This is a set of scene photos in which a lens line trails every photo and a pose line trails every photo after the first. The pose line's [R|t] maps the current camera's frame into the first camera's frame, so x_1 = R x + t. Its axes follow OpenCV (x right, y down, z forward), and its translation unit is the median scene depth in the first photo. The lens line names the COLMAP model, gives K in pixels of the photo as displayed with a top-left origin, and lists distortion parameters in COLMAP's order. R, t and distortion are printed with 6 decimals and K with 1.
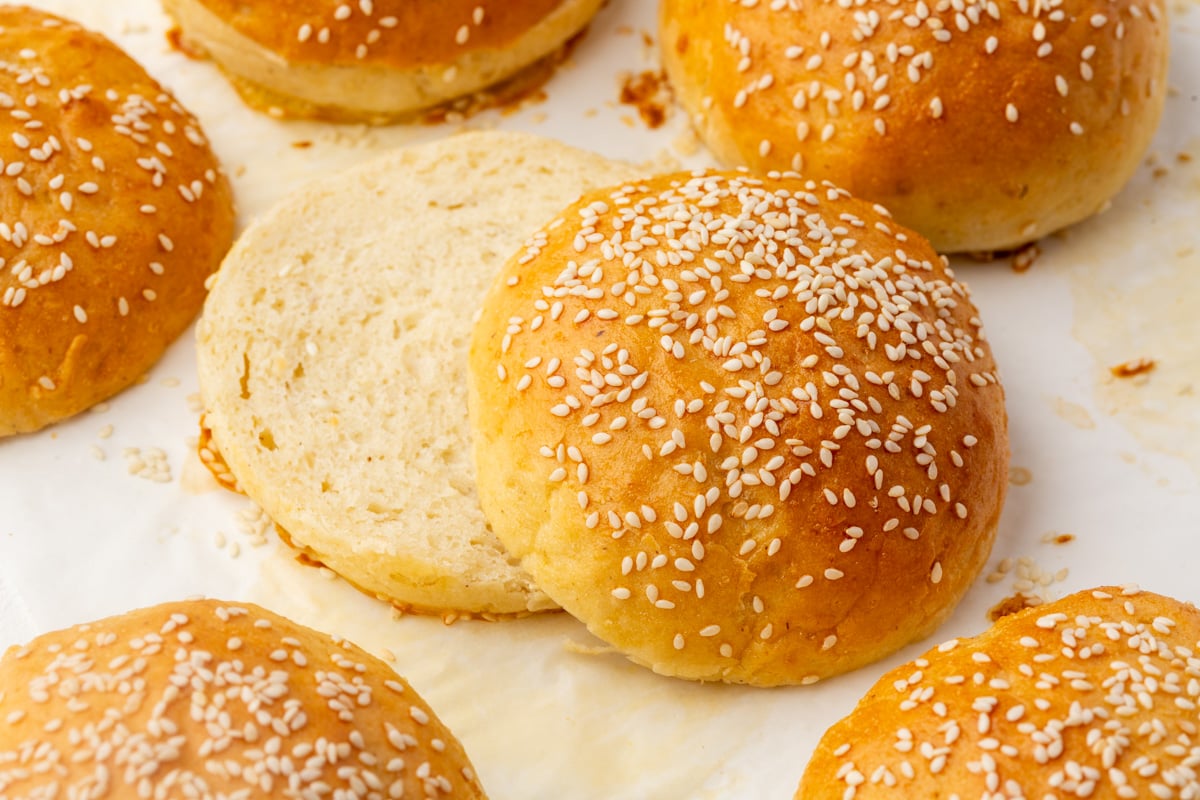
lens RADIAL K [[3836.4, 0, 600.0], [0, 3836.4, 400.0], [0, 0, 1]] dist [0.021839, -2.092739]
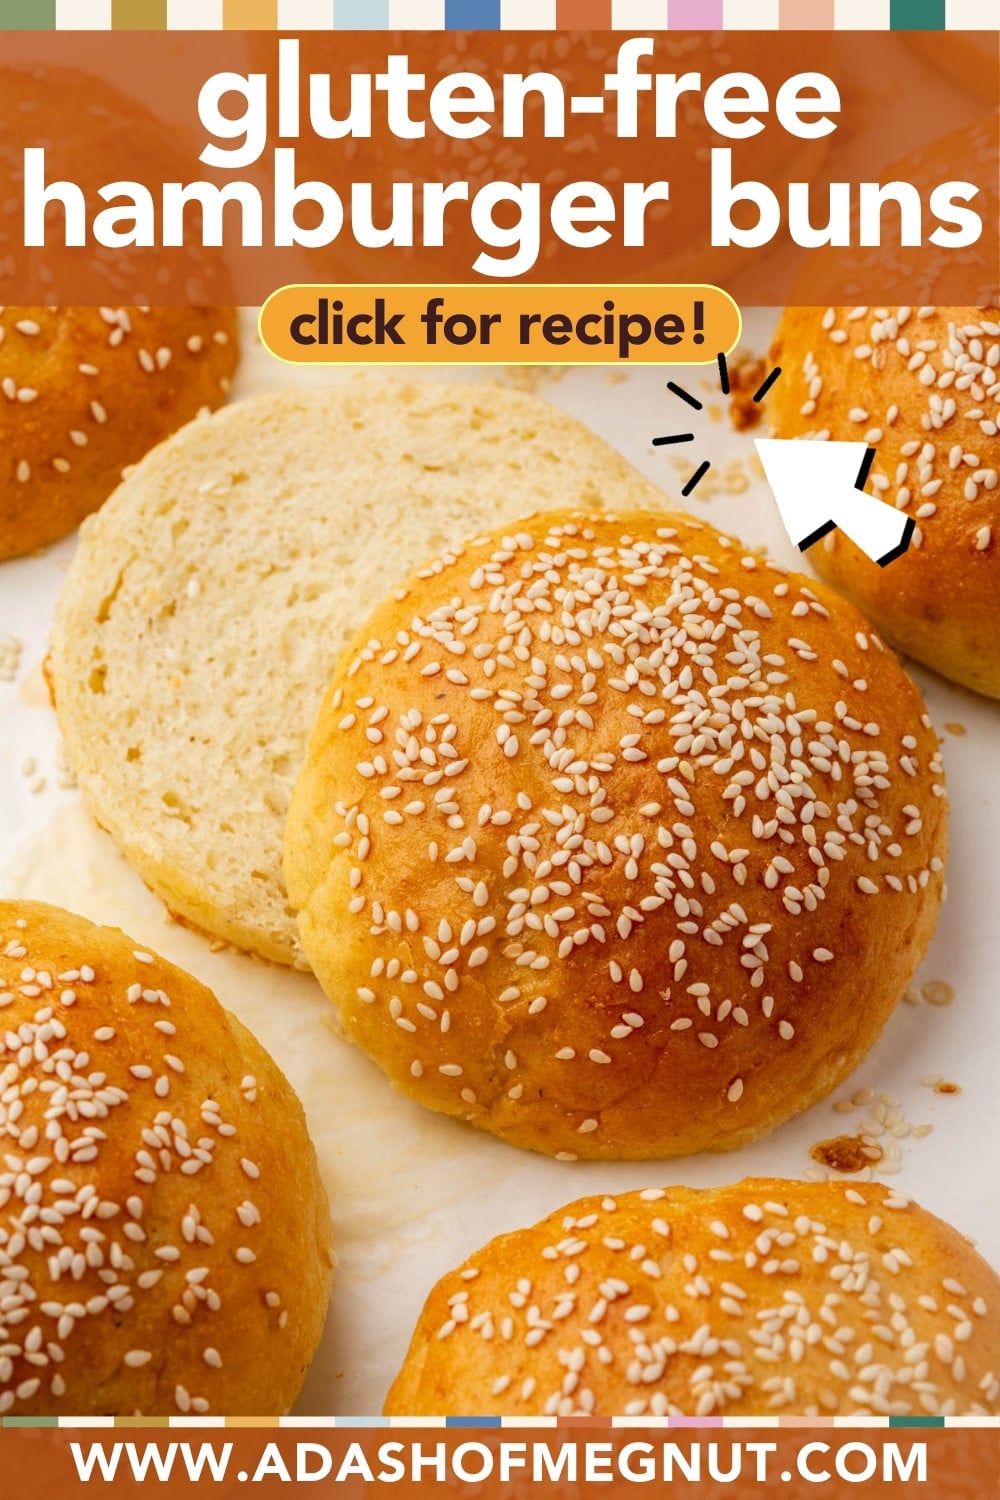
lens RADIAL K [[4795.5, 0, 500.3], [0, 4795.5, 668.5], [0, 0, 1]] dist [0.021839, -2.092739]
pose [[0.913999, 0.314245, -0.256625, 0.281912], [-0.281452, 0.946676, 0.156810, -0.192901], [0.292217, -0.071096, 0.953706, -0.007373]]
